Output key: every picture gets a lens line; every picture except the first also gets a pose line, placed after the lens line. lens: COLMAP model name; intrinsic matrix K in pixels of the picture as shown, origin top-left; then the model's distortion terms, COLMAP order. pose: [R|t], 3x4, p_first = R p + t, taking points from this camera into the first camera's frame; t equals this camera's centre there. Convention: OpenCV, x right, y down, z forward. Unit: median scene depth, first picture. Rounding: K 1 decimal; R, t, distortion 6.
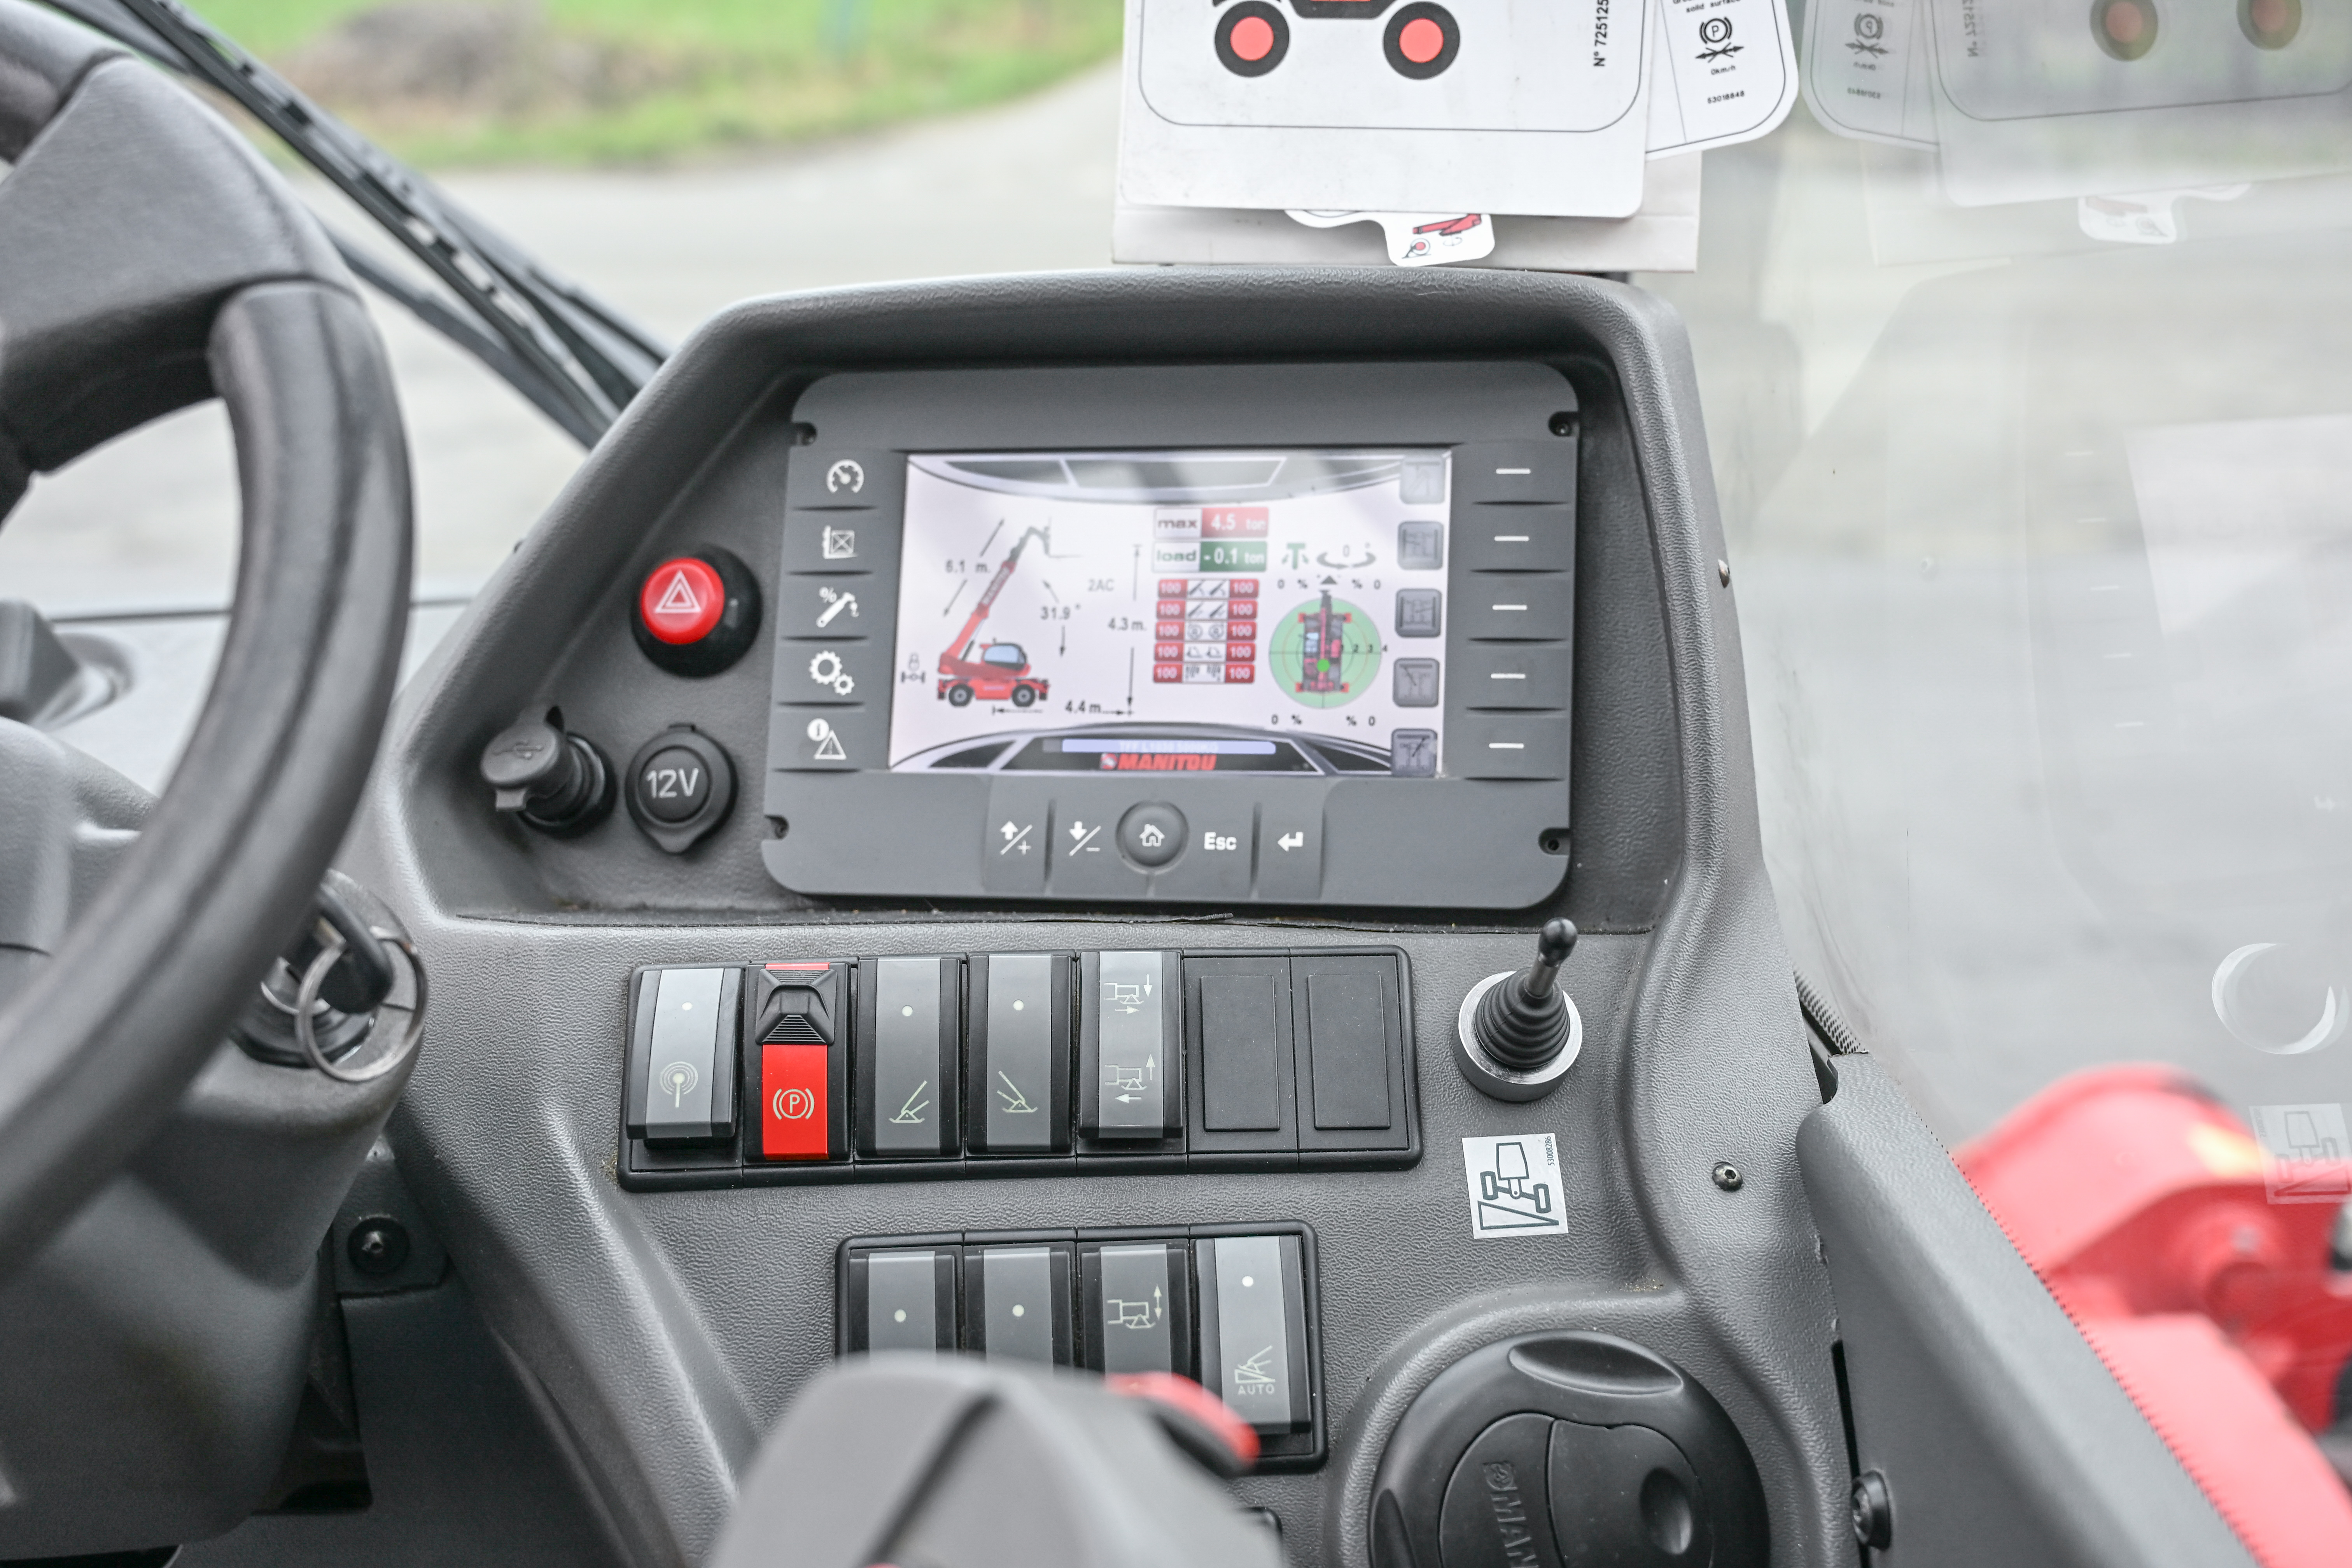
lens RADIAL K [[2768.9, 0, 1176.0], [0, 2768.9, 784.0], [0, 0, 1]] dist [0.008029, -0.018865]
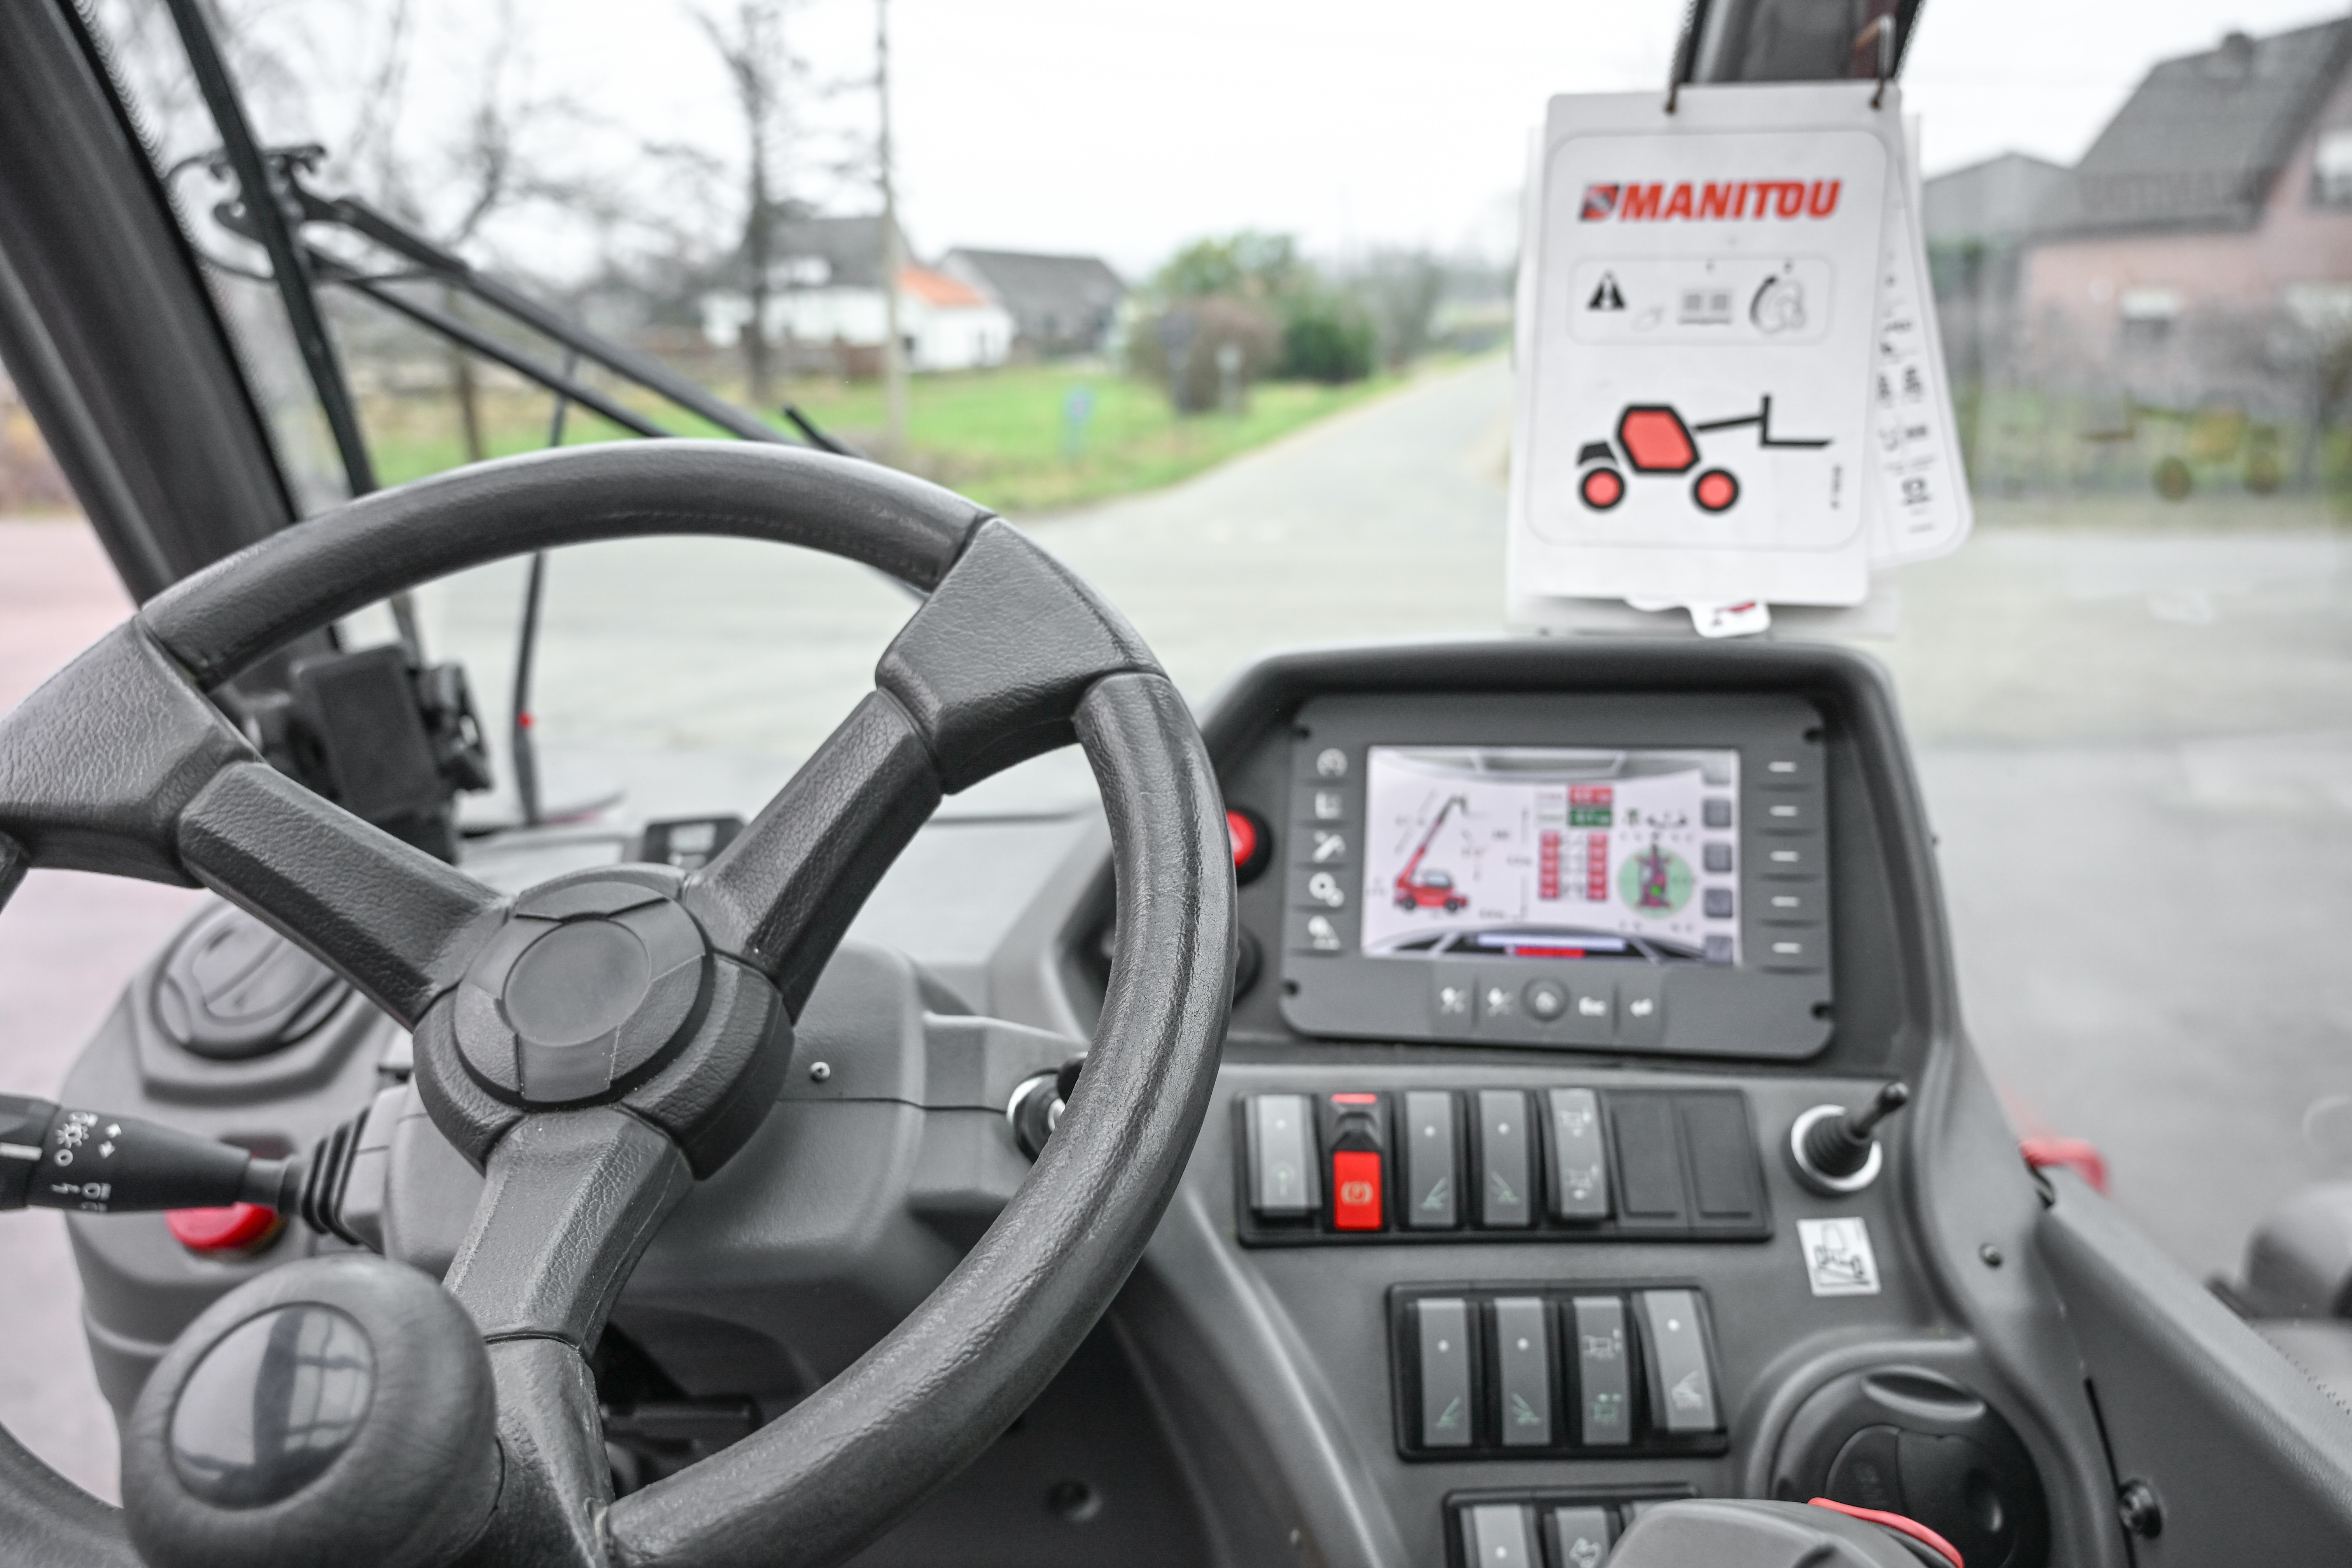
lens RADIAL K [[1592.0, 0, 1176.0], [0, 1592.0, 784.0], [0, 0, 1]] dist [-0.006013, 0.006268]
pose [[0.998779, 0.009722, -0.048432, -0.188764], [-0.012453, 0.998330, -0.056414, -0.054317], [0.047803, 0.056948, 0.997232, 0.114068]]
